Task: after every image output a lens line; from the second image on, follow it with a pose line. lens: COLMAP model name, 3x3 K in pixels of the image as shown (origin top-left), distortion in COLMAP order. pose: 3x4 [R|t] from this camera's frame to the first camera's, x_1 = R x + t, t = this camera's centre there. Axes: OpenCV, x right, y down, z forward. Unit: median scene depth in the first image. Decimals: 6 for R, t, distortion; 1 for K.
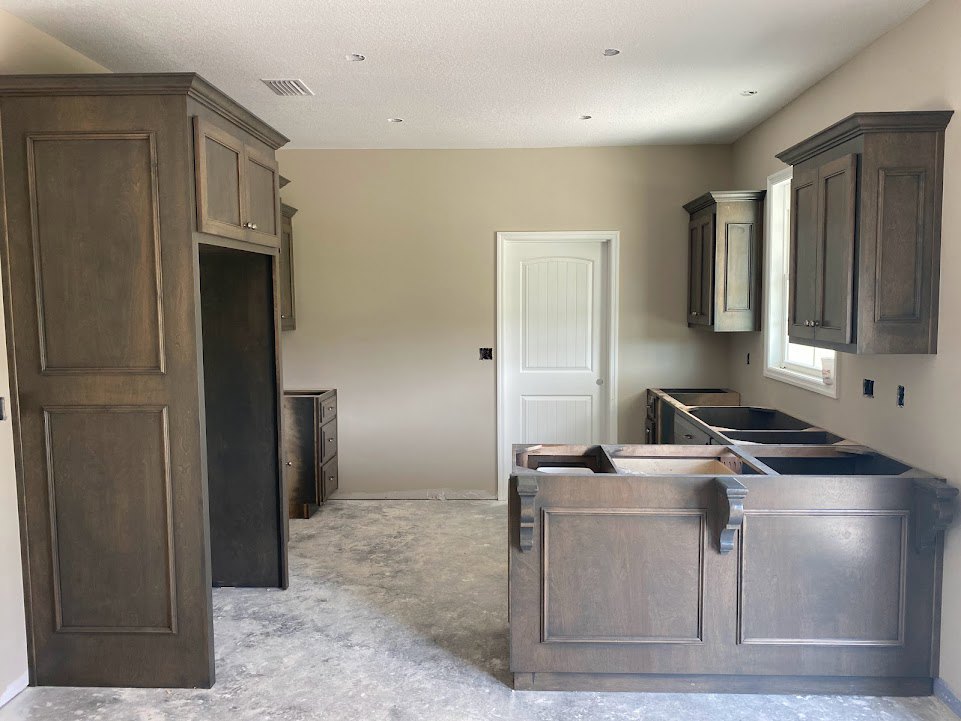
lens RADIAL K [[743.2, 0, 485.2], [0, 743.2, 348.9], [0, 0, 1]] dist [0.042614, -0.035221]
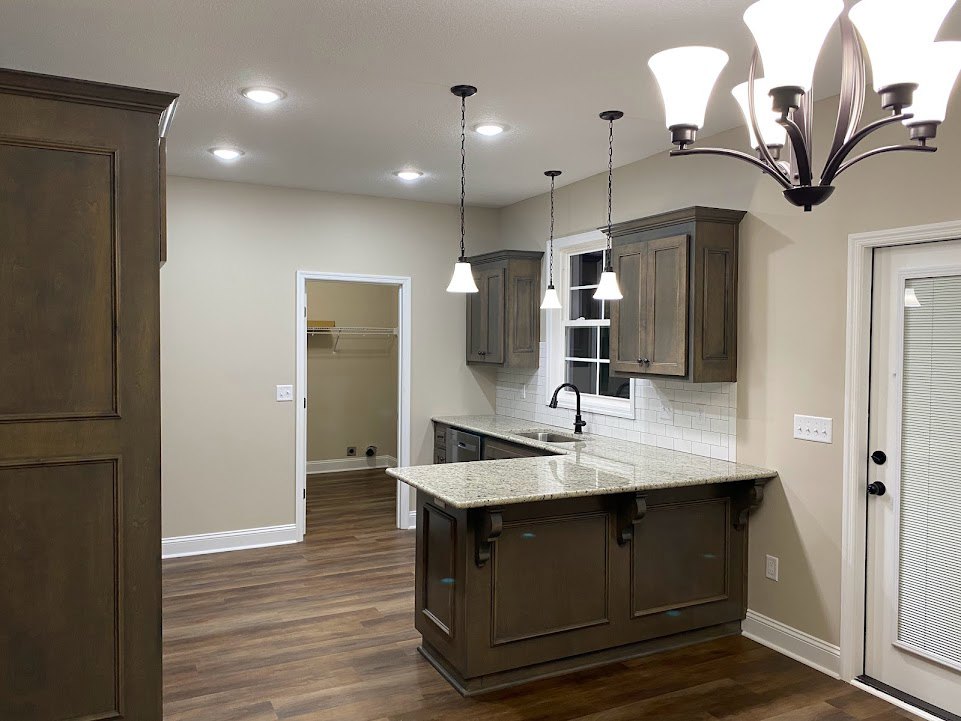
lens RADIAL K [[743.2, 0, 485.2], [0, 743.2, 348.9], [0, 0, 1]] dist [0.042614, -0.035221]
pose [[0.874520, 0.005685, 0.484957, -0.479939], [0.019752, 0.998684, -0.047326, 0.002068], [-0.484587, 0.050967, 0.873257, 0.009386]]
